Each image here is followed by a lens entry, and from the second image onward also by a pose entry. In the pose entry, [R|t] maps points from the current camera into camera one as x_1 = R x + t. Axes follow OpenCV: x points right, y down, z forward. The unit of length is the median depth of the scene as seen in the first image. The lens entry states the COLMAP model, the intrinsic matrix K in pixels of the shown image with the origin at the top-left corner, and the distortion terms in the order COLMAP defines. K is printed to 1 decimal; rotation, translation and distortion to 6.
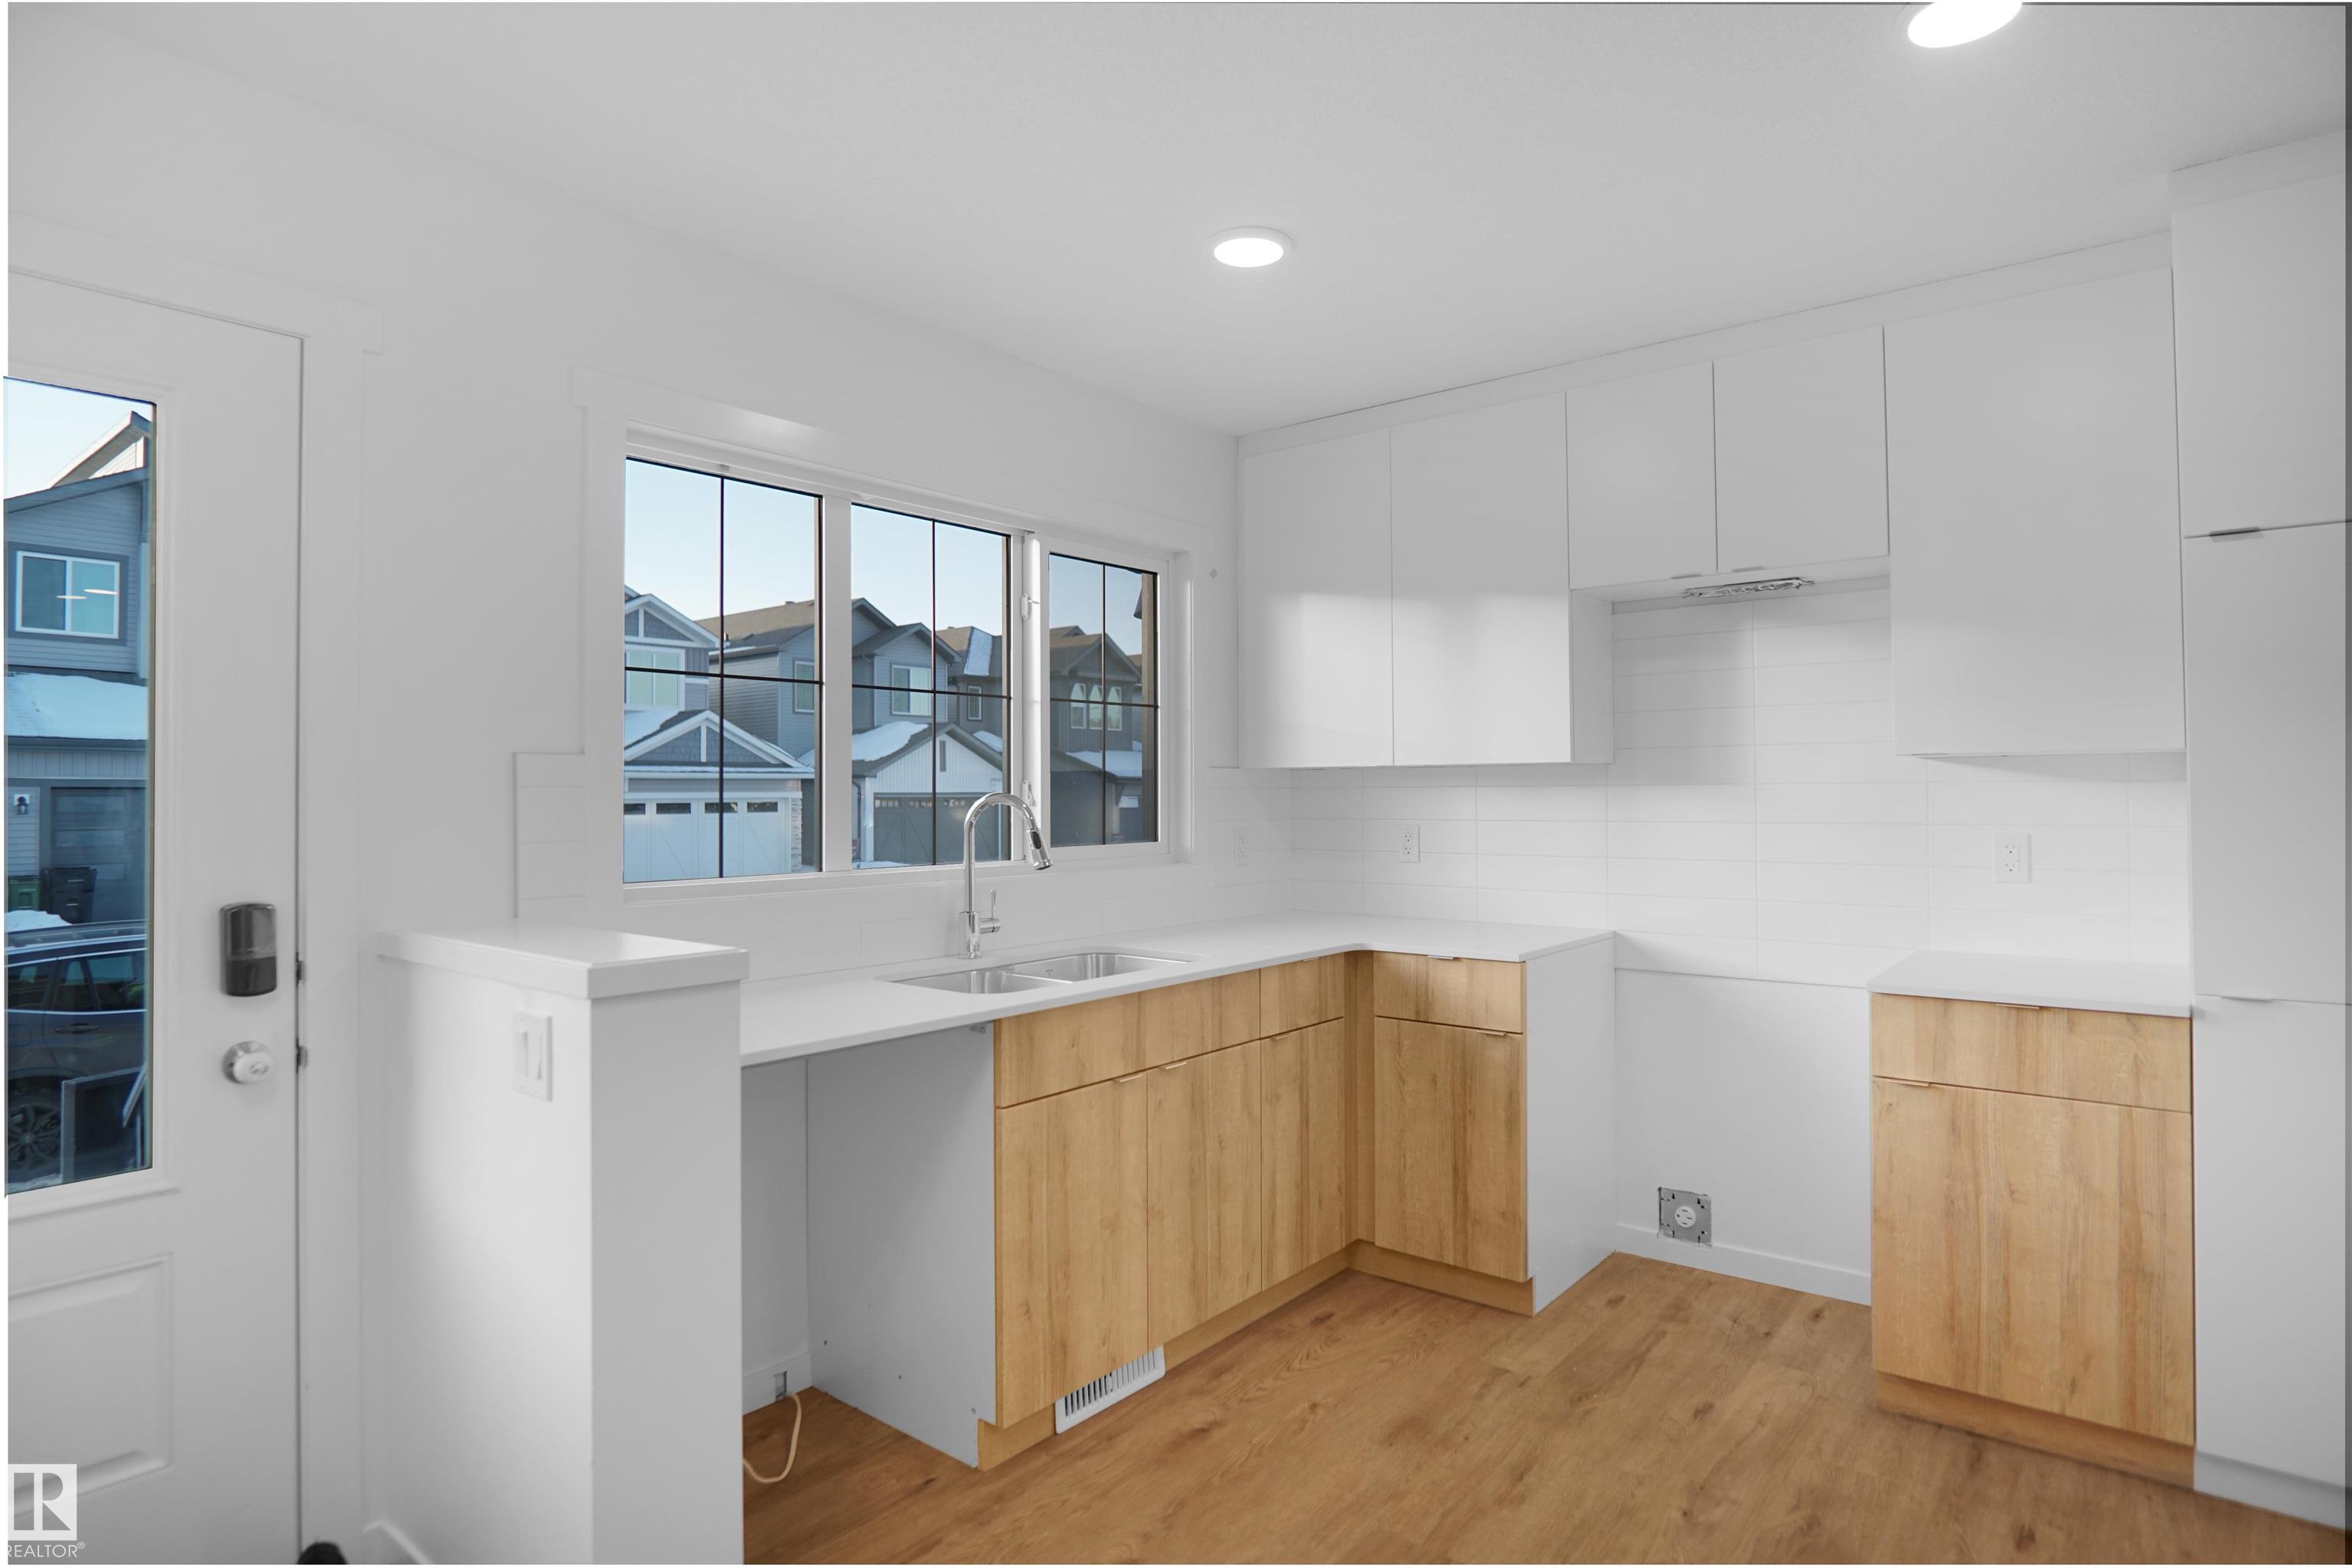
lens RADIAL K [[1253.7, 0, 1194.0], [0, 1253.7, 782.9], [0, 0, 1]] dist [-0.038037, 0.008389]
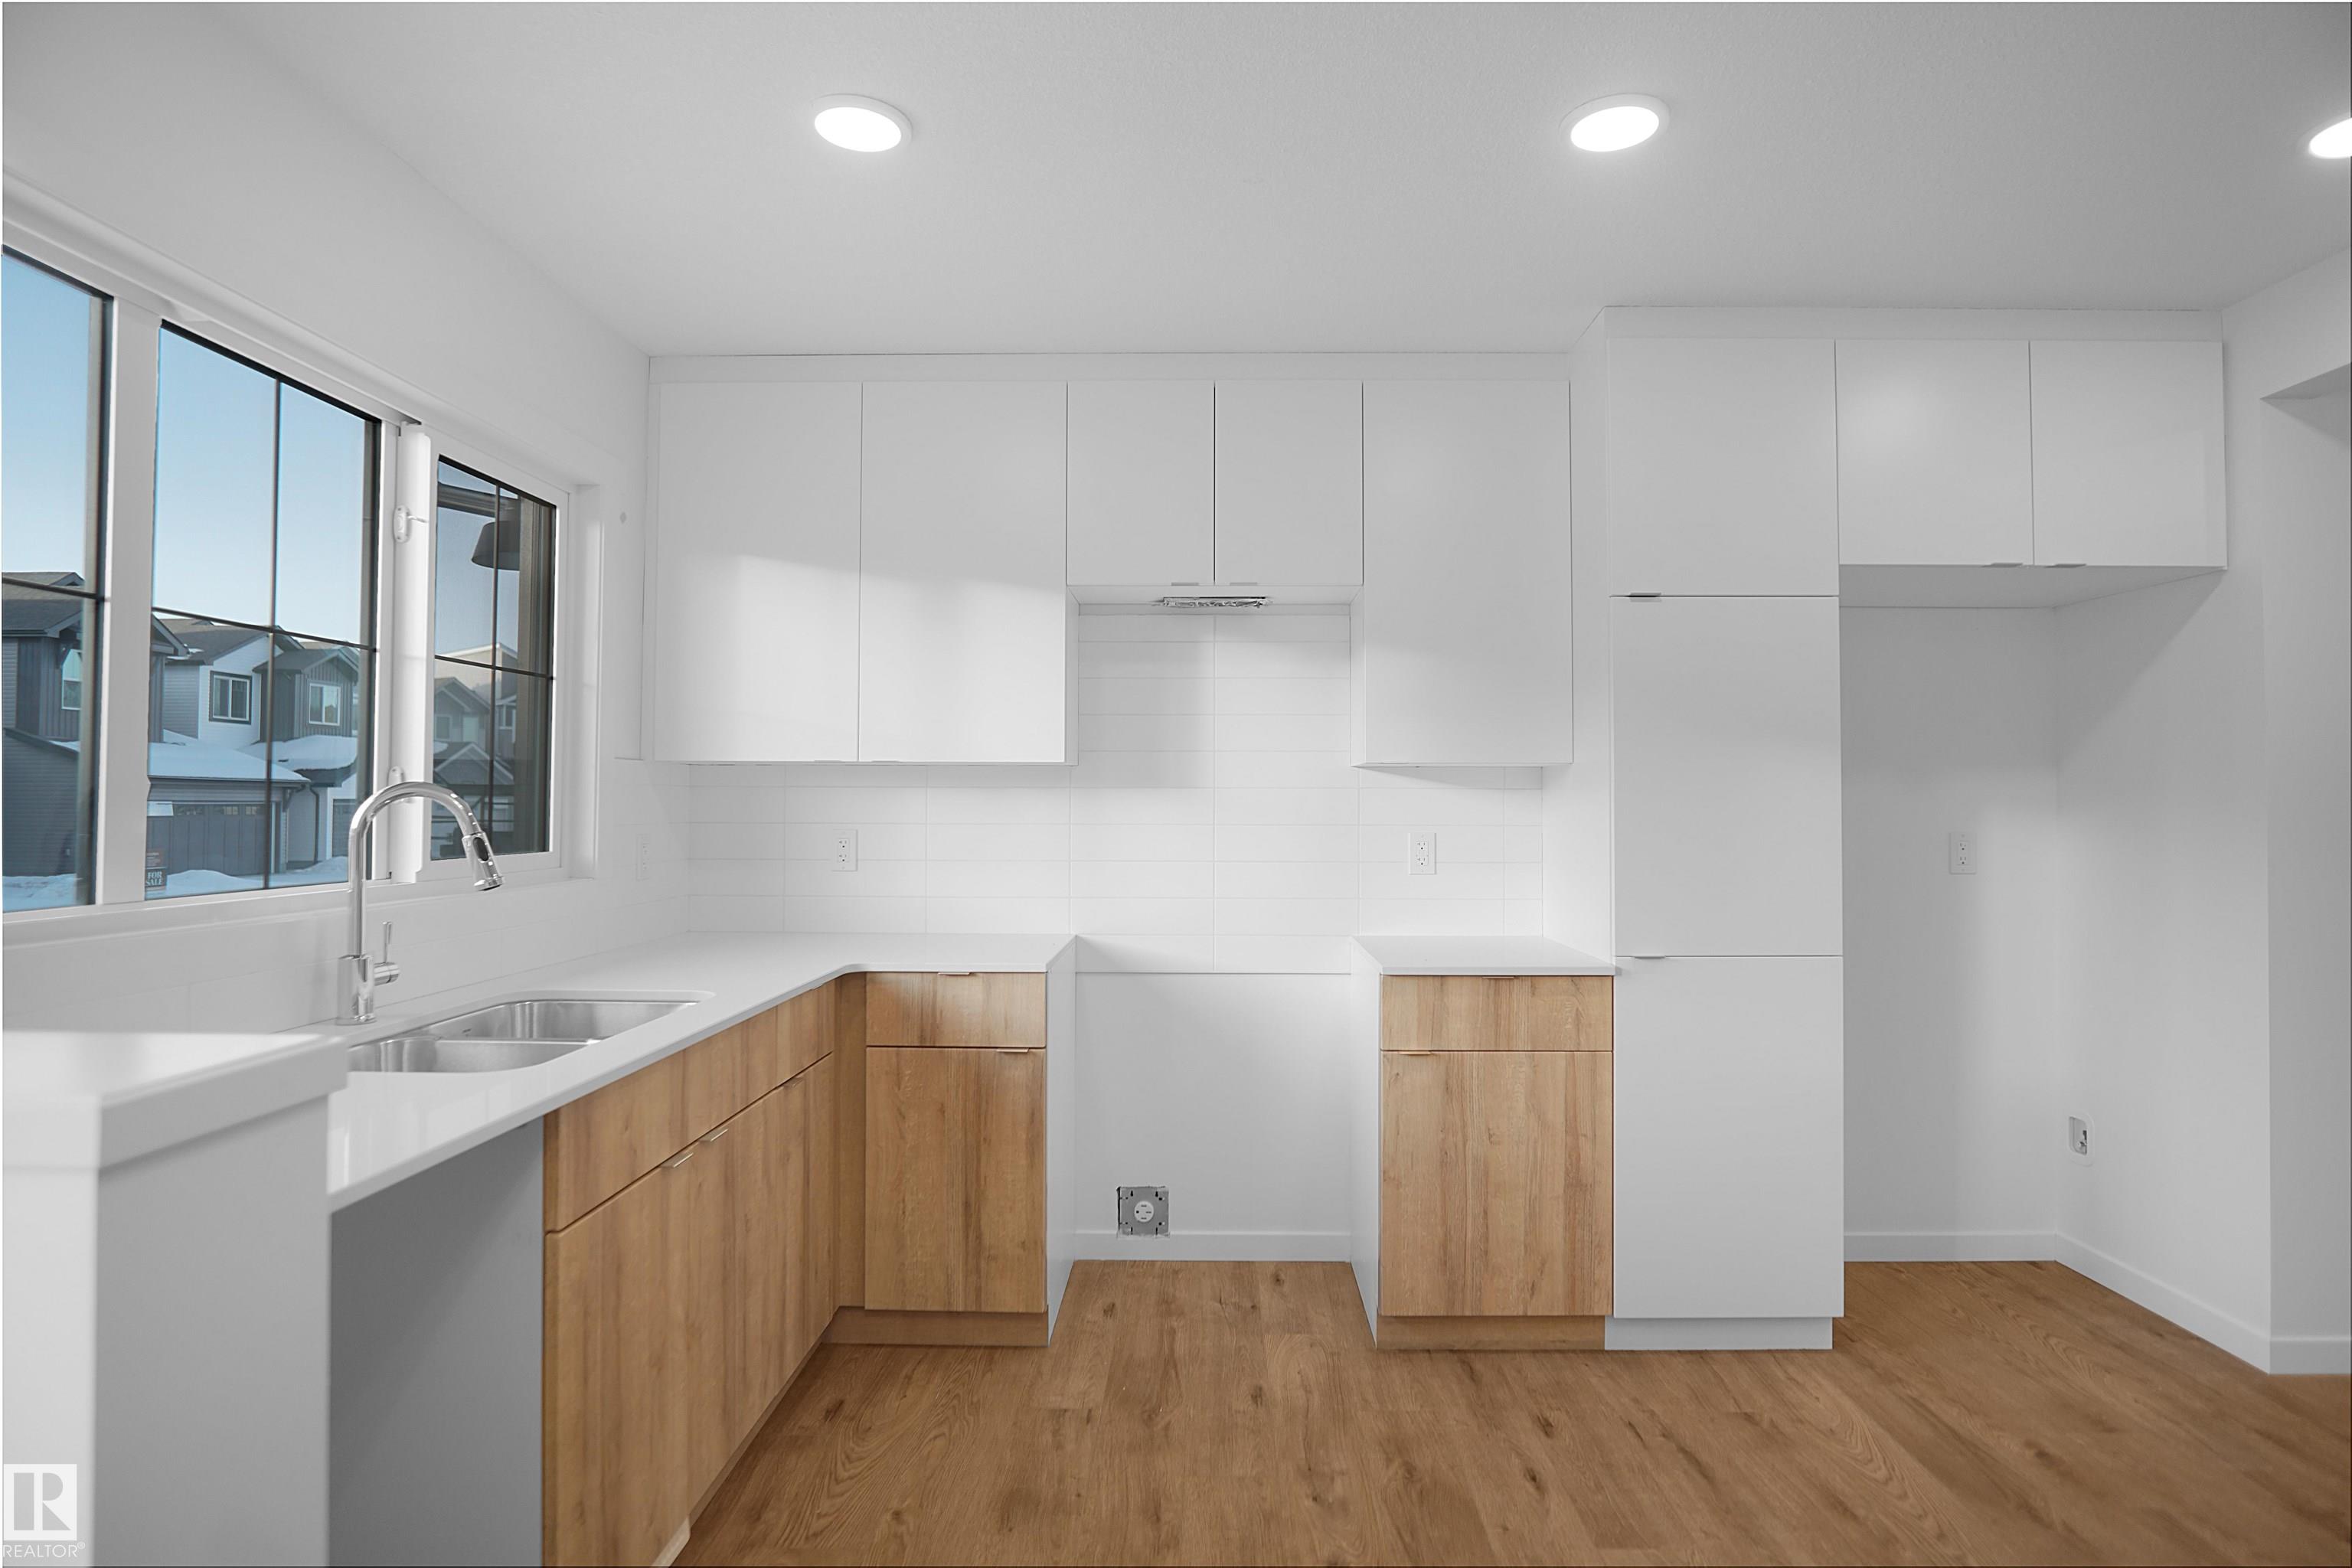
lens RADIAL K [[1253.7, 0, 1186.7], [0, 1253.7, 781.0], [0, 0, 1]] dist [-0.038037, 0.008389]
pose [[0.786151, 0.019784, 0.617718, -0.260186], [-0.013240, 0.999797, -0.015170, 0.013235], [-0.617893, 0.003747, 0.786254, 0.204575]]
